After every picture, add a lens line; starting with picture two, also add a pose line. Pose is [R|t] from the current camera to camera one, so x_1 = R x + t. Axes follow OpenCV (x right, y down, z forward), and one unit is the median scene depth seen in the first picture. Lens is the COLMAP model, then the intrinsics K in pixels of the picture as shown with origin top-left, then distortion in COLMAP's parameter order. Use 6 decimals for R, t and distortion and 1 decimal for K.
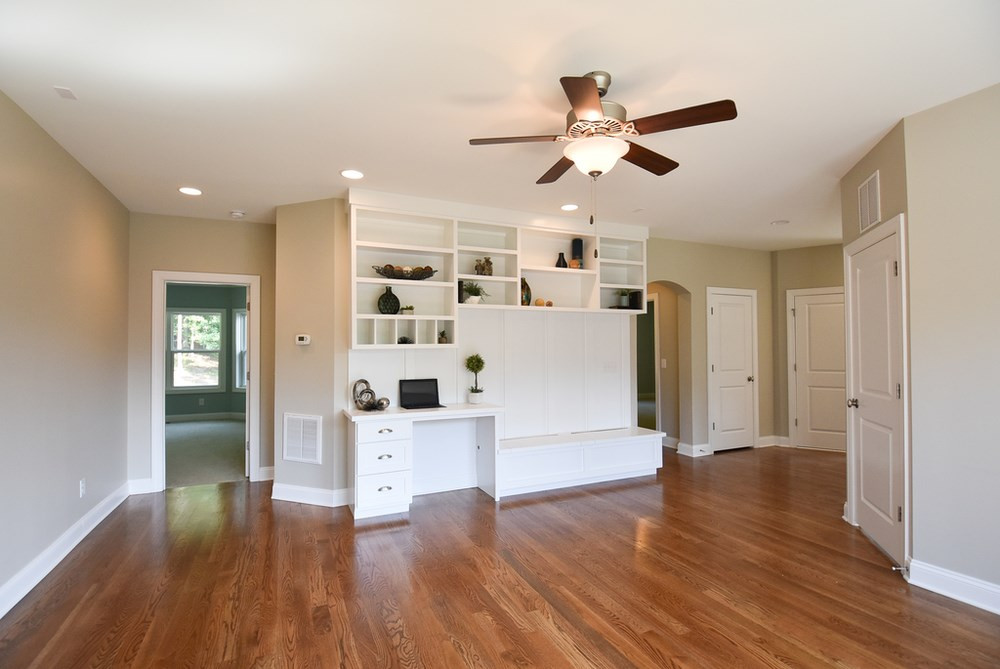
lens RADIAL K [[460.1, 0, 493.5], [0, 460.1, 340.8], [0, 0, 1]] dist [0.003244, -0.018278]
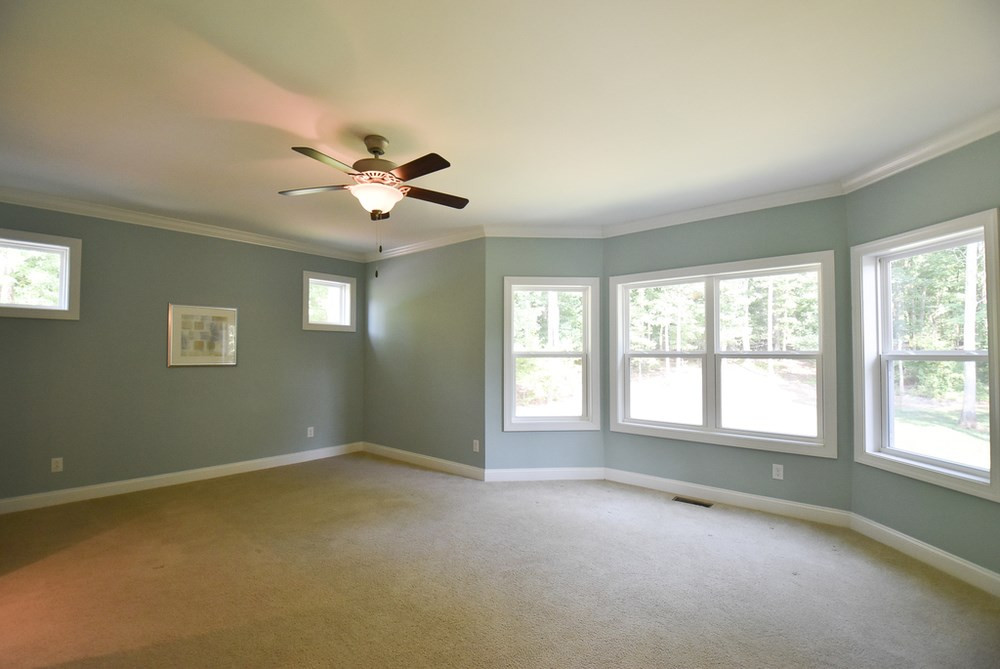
lens RADIAL K [[460.1, 0, 493.5], [0, 460.1, 340.8], [0, 0, 1]] dist [0.003244, -0.018278]
pose [[0.407760, -0.020337, -0.912862, -0.332371], [0.010501, 0.999790, -0.017584, 0.012936], [0.913029, -0.002416, 0.407888, 0.554163]]
